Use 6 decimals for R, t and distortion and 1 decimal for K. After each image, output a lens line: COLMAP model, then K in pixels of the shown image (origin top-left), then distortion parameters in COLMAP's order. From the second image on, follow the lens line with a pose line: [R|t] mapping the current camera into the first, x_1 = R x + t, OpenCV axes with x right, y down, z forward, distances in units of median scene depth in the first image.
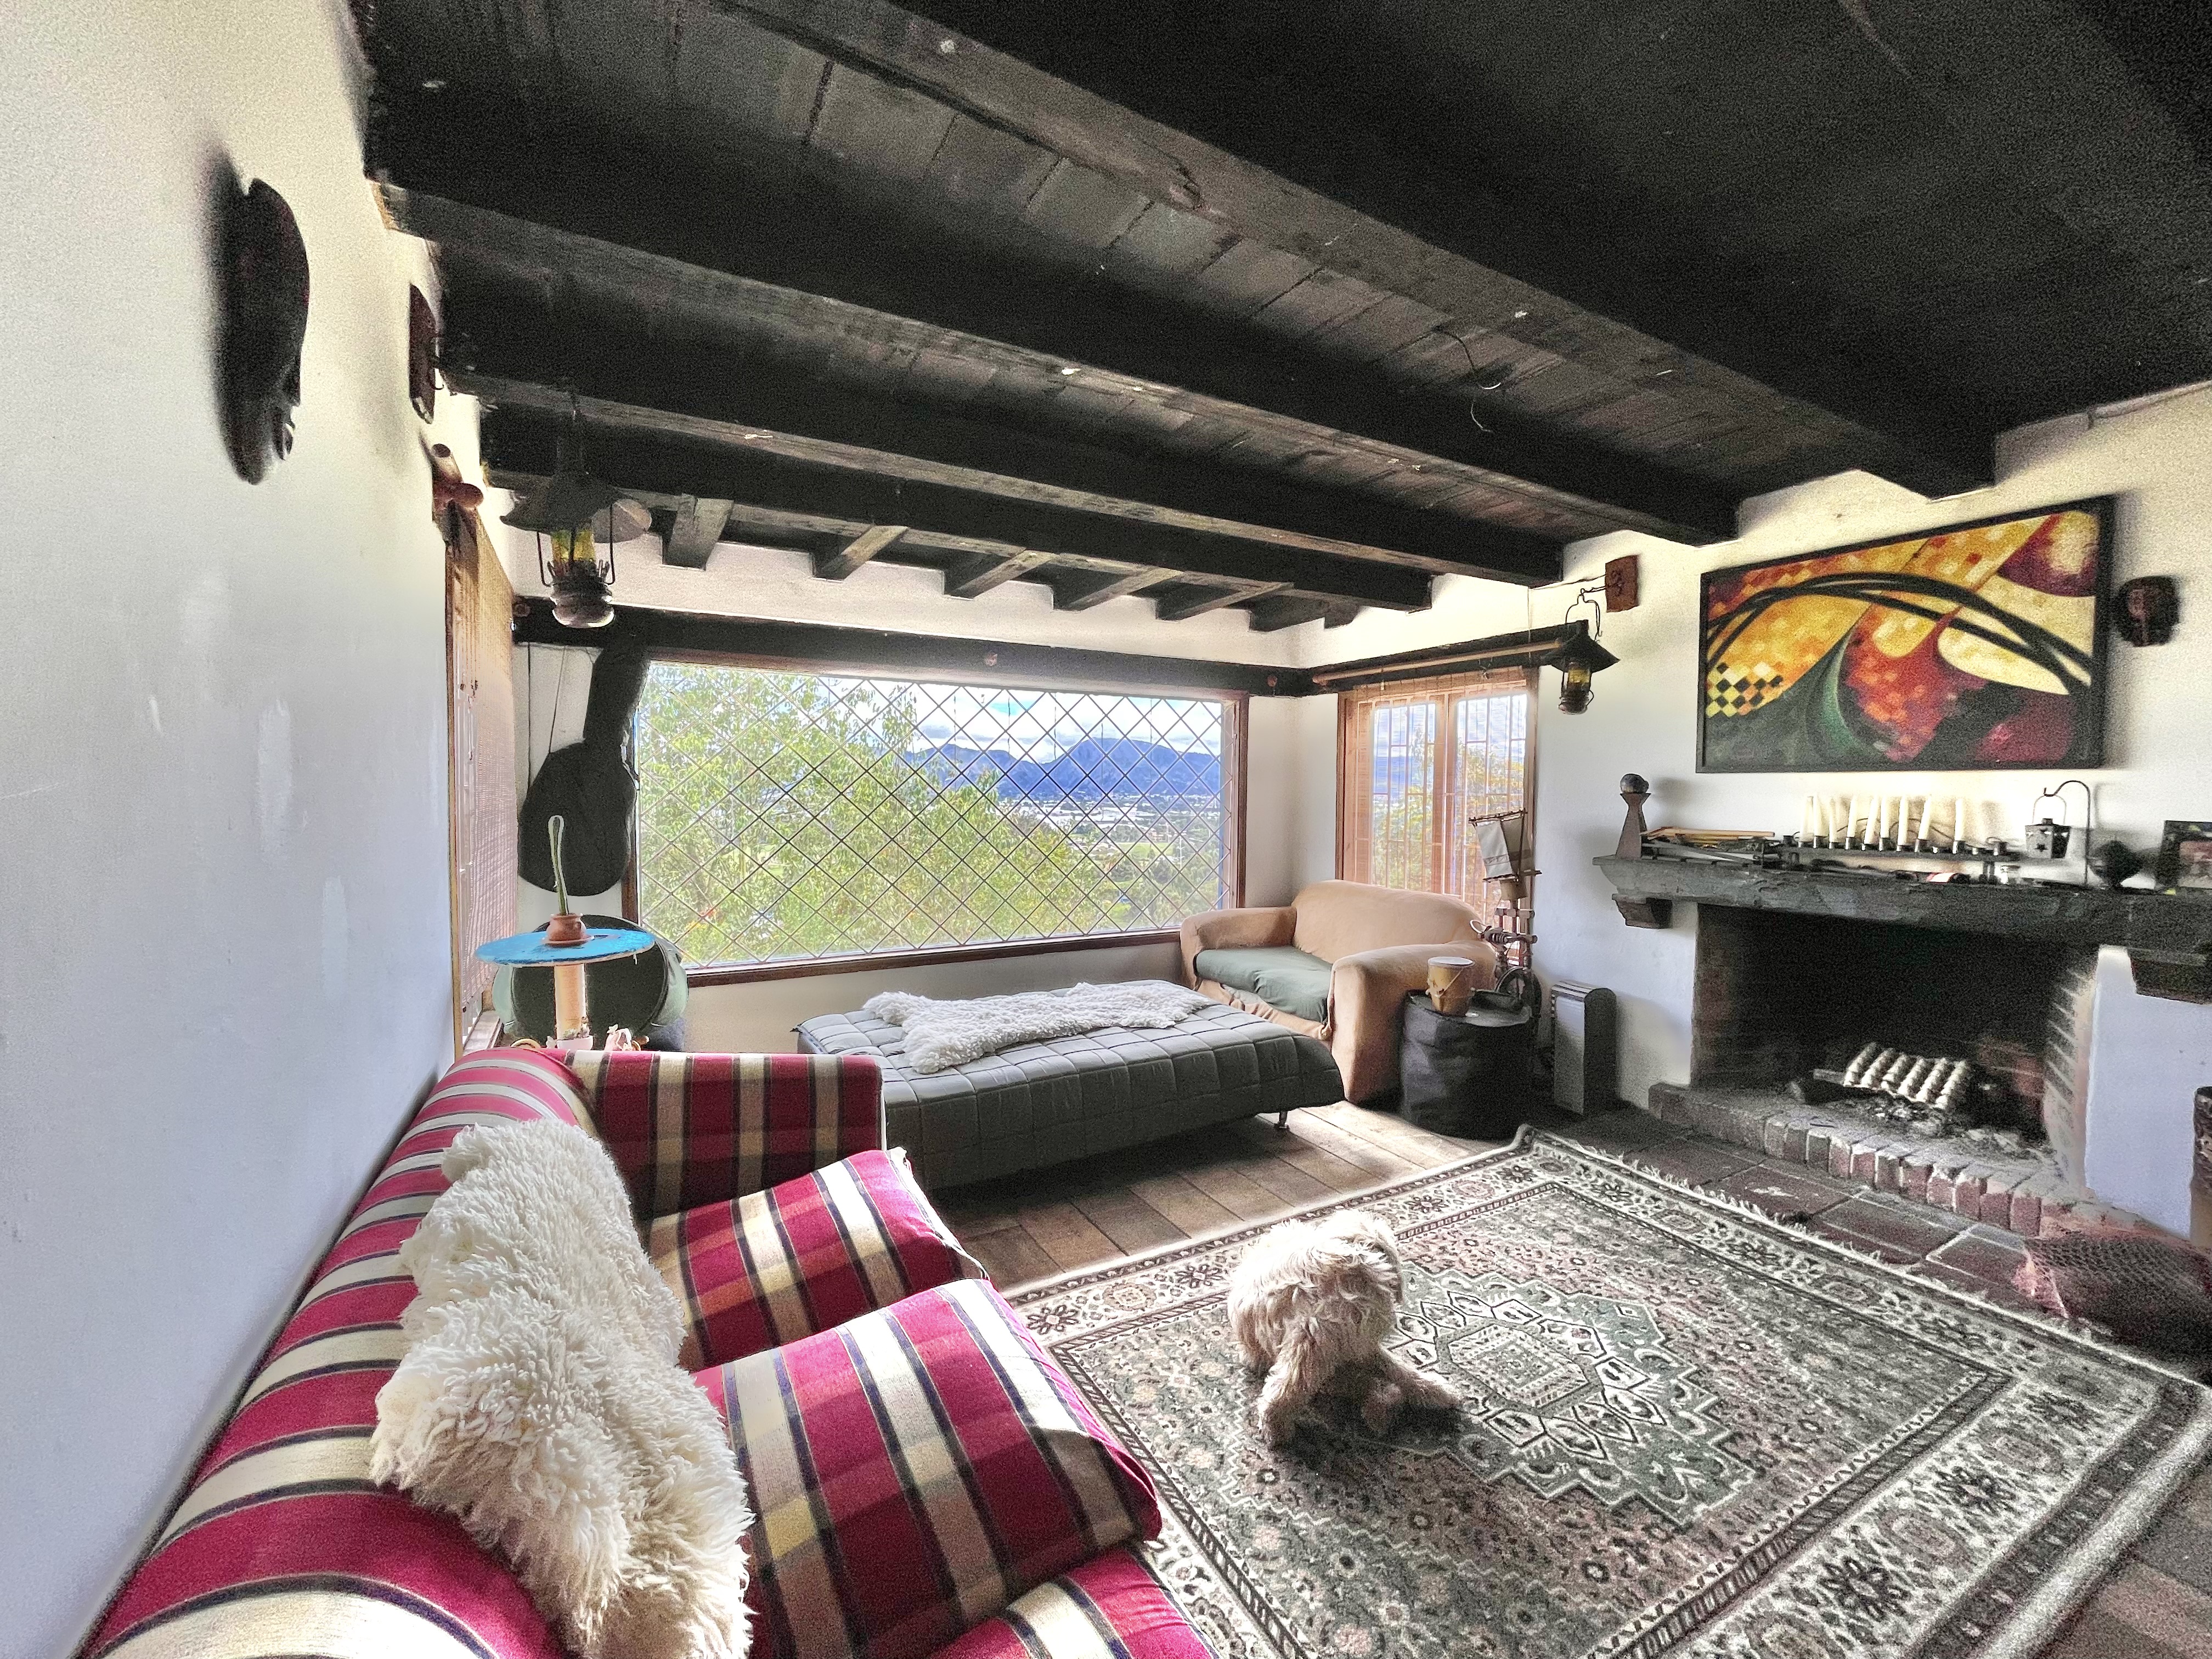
lens RADIAL K [[887.6, 0, 1099.9], [0, 887.6, 829.4], [0, 0, 1]] dist [-0.004204, -0.000978]
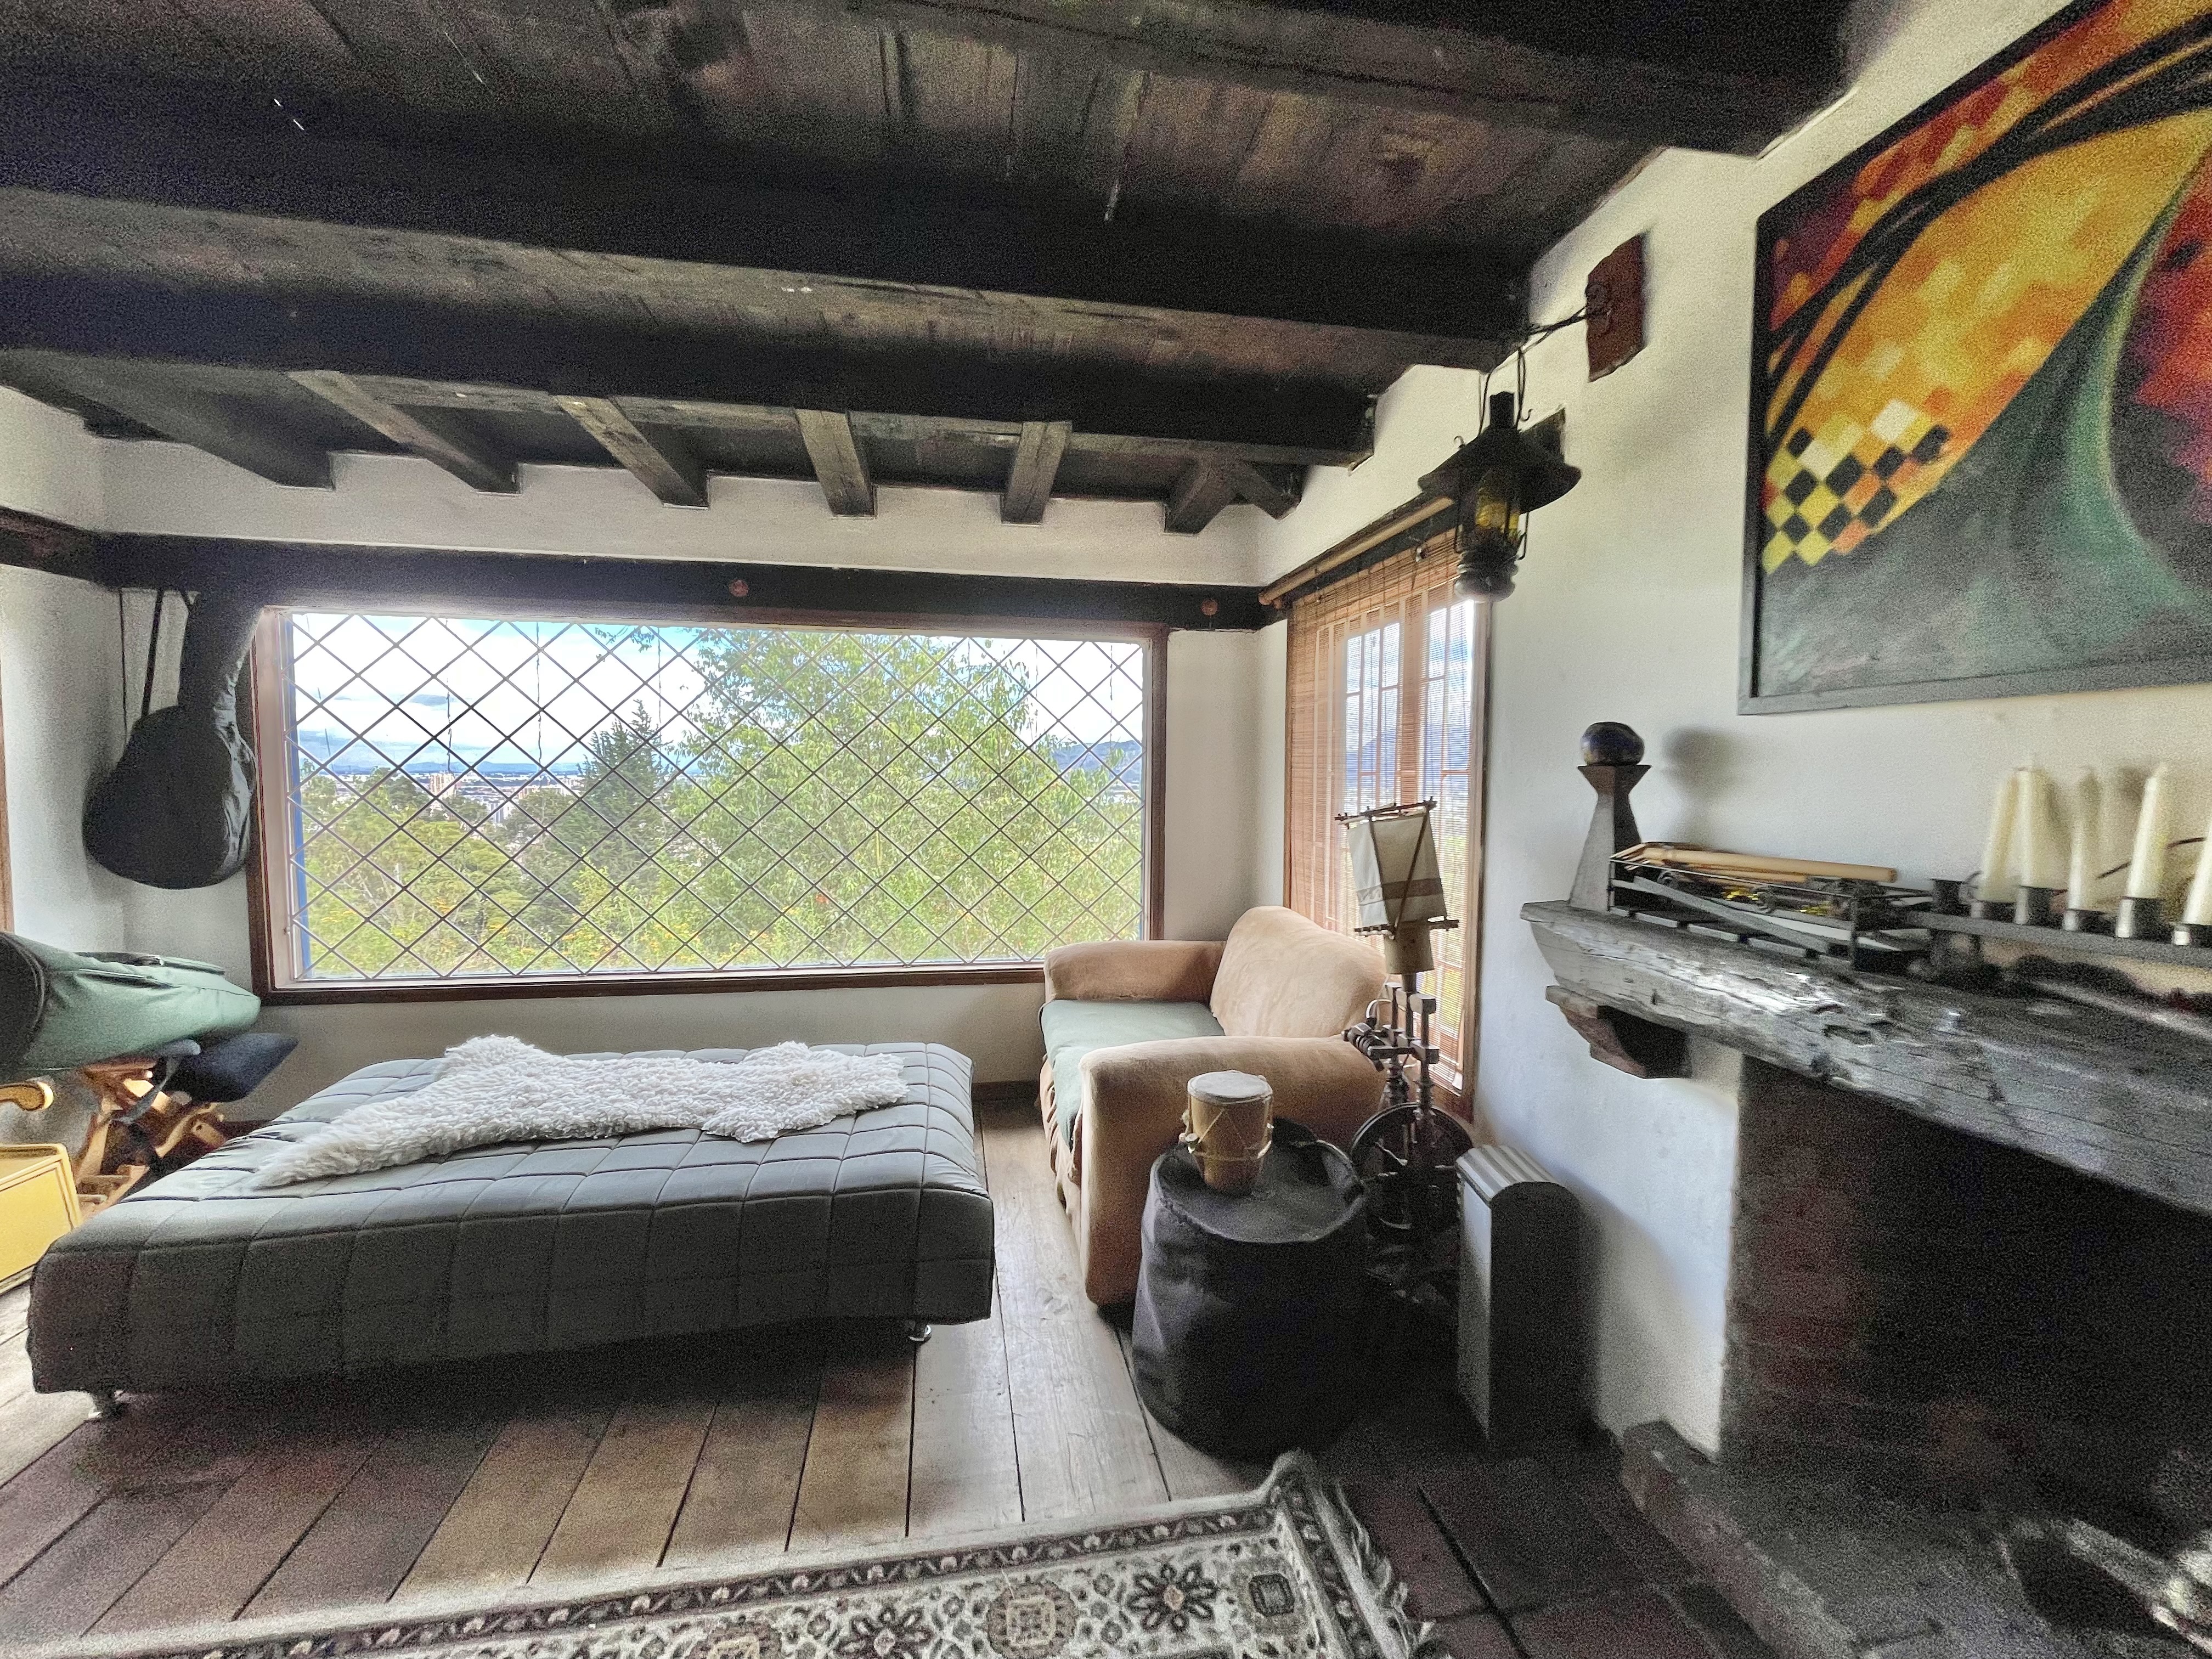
lens RADIAL K [[887.6, 0, 1099.9], [0, 887.6, 829.4], [0, 0, 1]] dist [-0.004204, -0.000978]
pose [[0.944880, 0.022701, -0.326629, 0.540909], [-0.018329, 0.999697, 0.016456, -0.012041], [0.326904, -0.009563, 0.945009, 0.527116]]
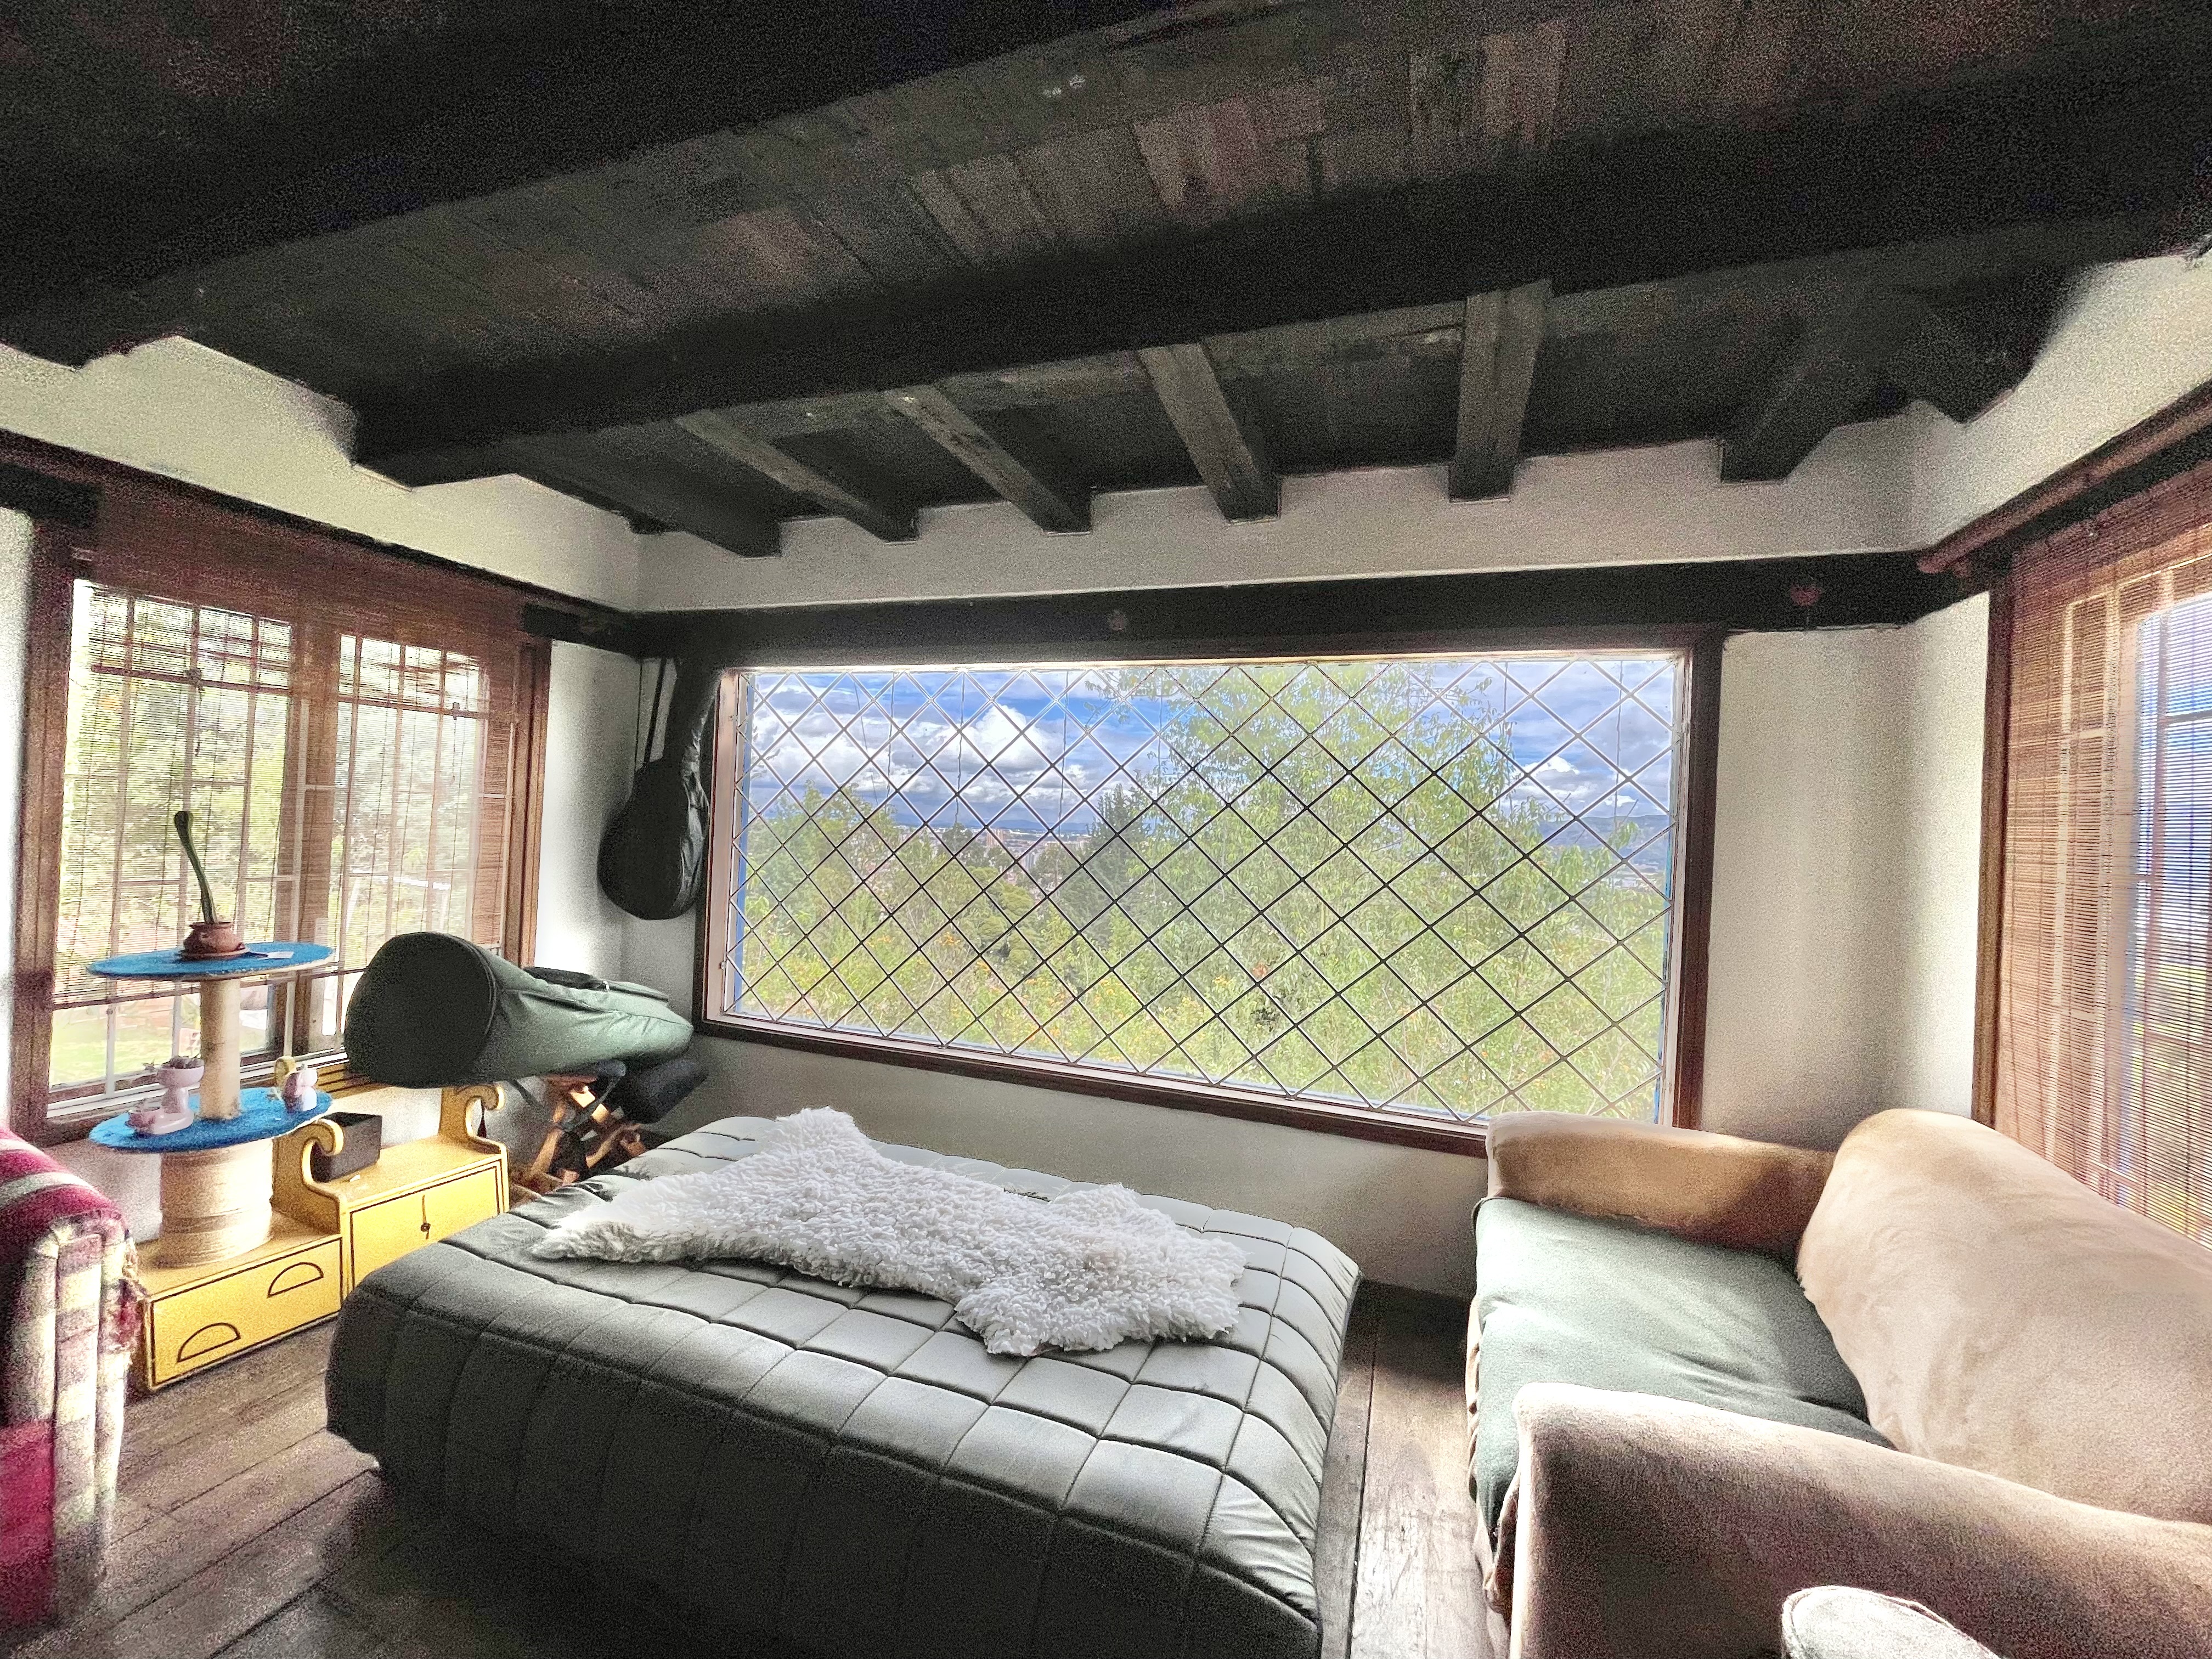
lens RADIAL K [[887.6, 0, 1099.9], [0, 887.6, 829.4], [0, 0, 1]] dist [-0.004204, -0.000978]
pose [[0.658249, 0.025129, -0.752380, 0.462377], [-0.078742, 0.996259, -0.035616, -0.026321], [0.748670, 0.082688, 0.657765, 0.778472]]
